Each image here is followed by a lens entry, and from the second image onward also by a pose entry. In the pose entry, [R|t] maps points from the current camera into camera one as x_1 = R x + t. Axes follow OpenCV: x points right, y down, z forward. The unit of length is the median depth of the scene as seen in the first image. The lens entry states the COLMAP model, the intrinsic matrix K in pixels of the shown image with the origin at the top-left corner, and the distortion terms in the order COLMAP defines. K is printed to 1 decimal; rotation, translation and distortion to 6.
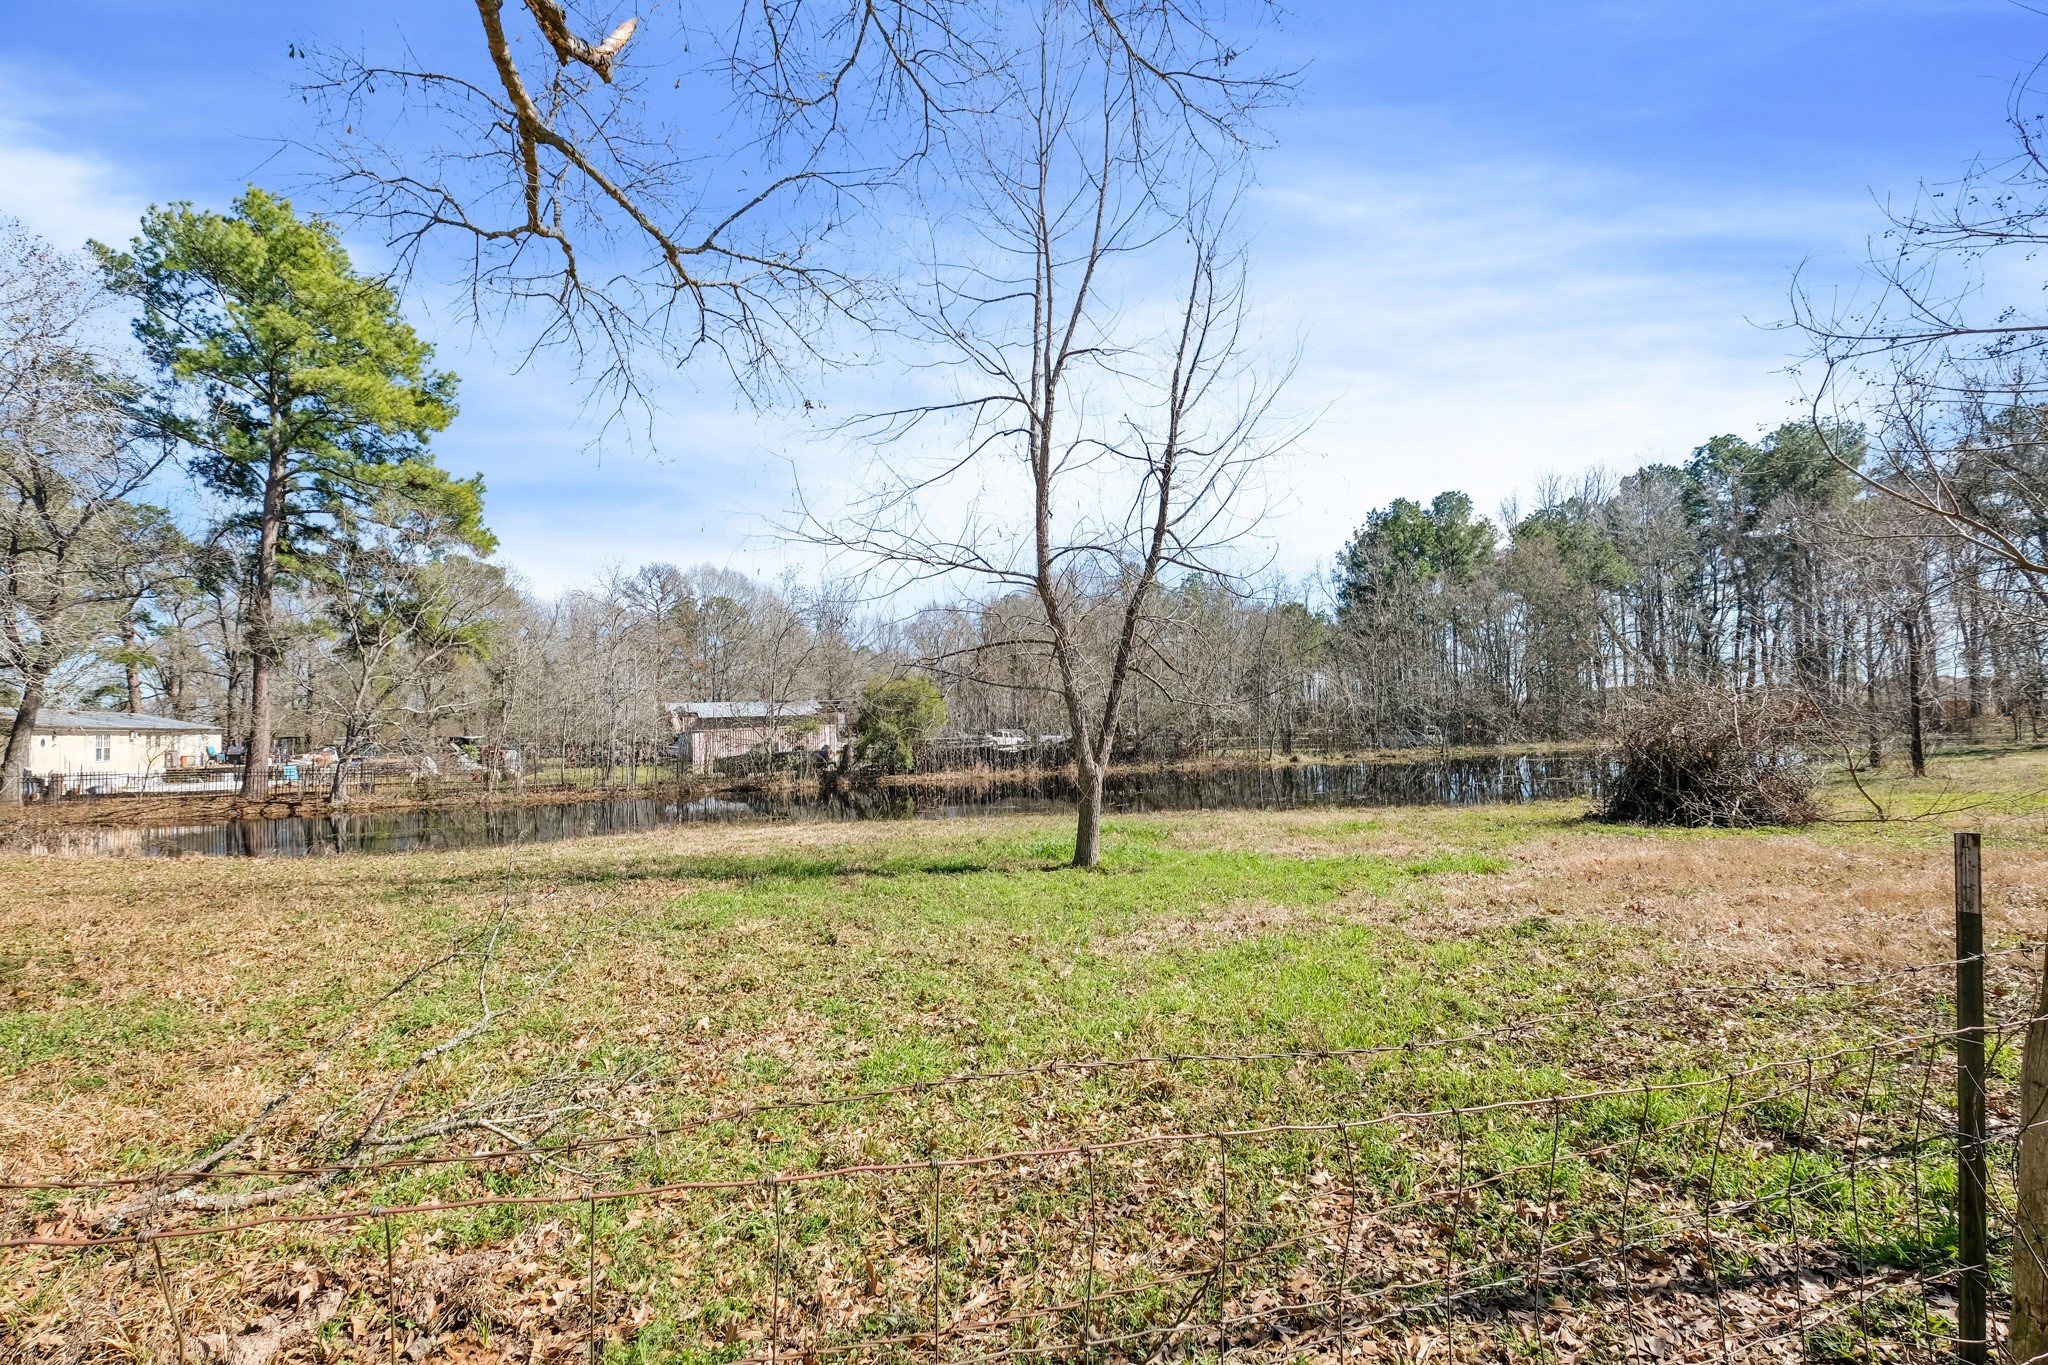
lens RADIAL K [[911.3, 0, 1026.3], [0, 911.3, 679.6], [0, 0, 1]] dist [-0.000981, -0.000003]
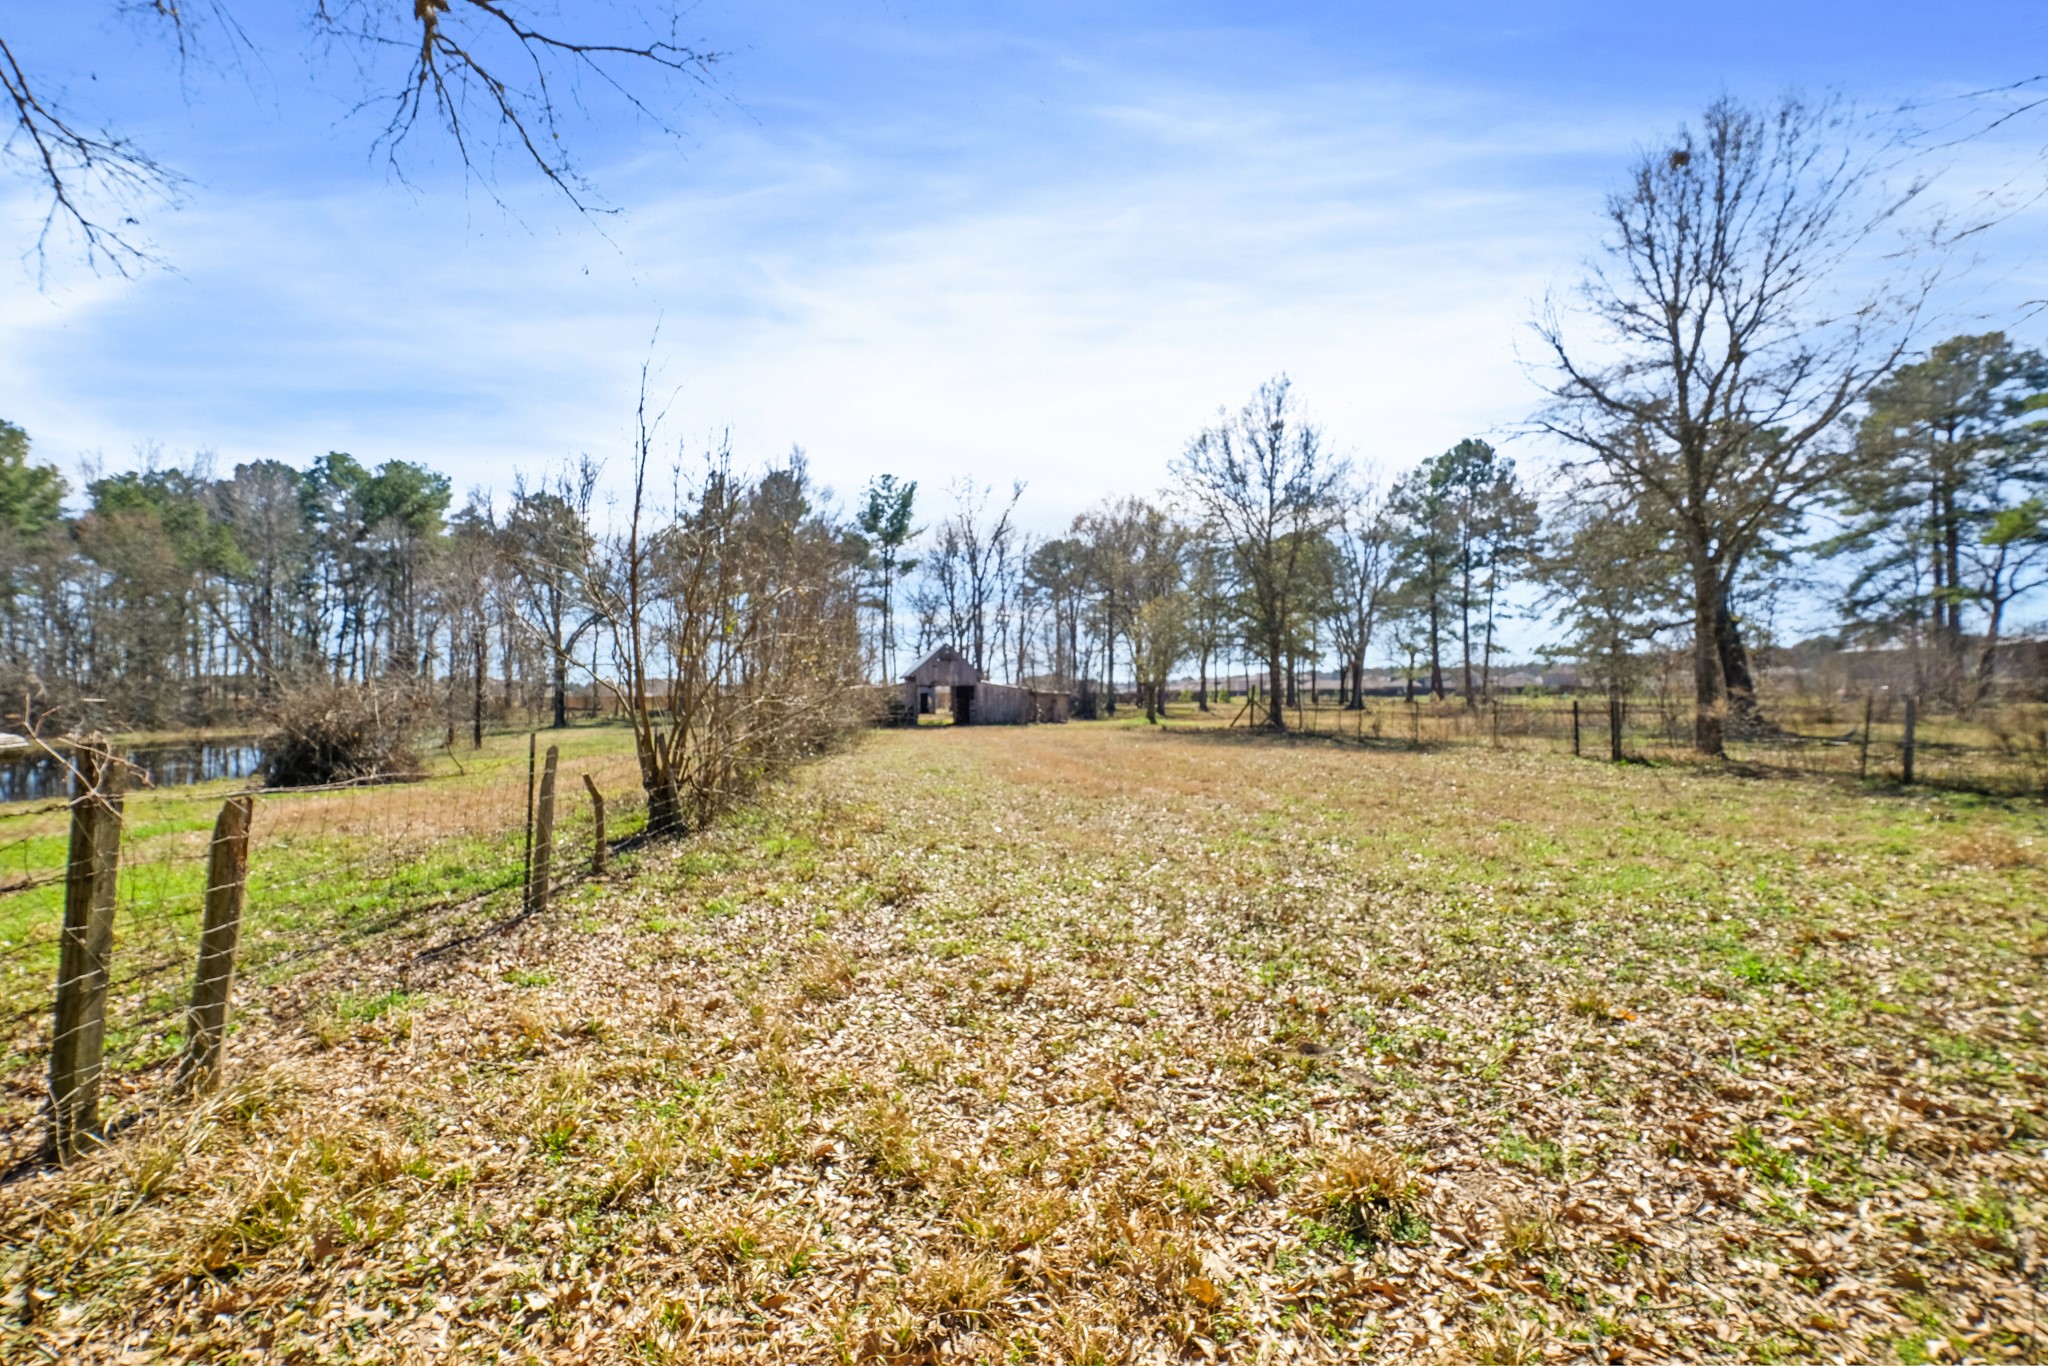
lens RADIAL K [[911.3, 0, 1027.5], [0, 911.3, 688.7], [0, 0, 1]] dist [-0.000981, -0.000003]
pose [[0.241580, 0.029242, 0.969940, -0.101543], [-0.051864, 0.998506, -0.017185, -0.005552], [-0.968994, -0.046153, 0.242736, -0.093842]]
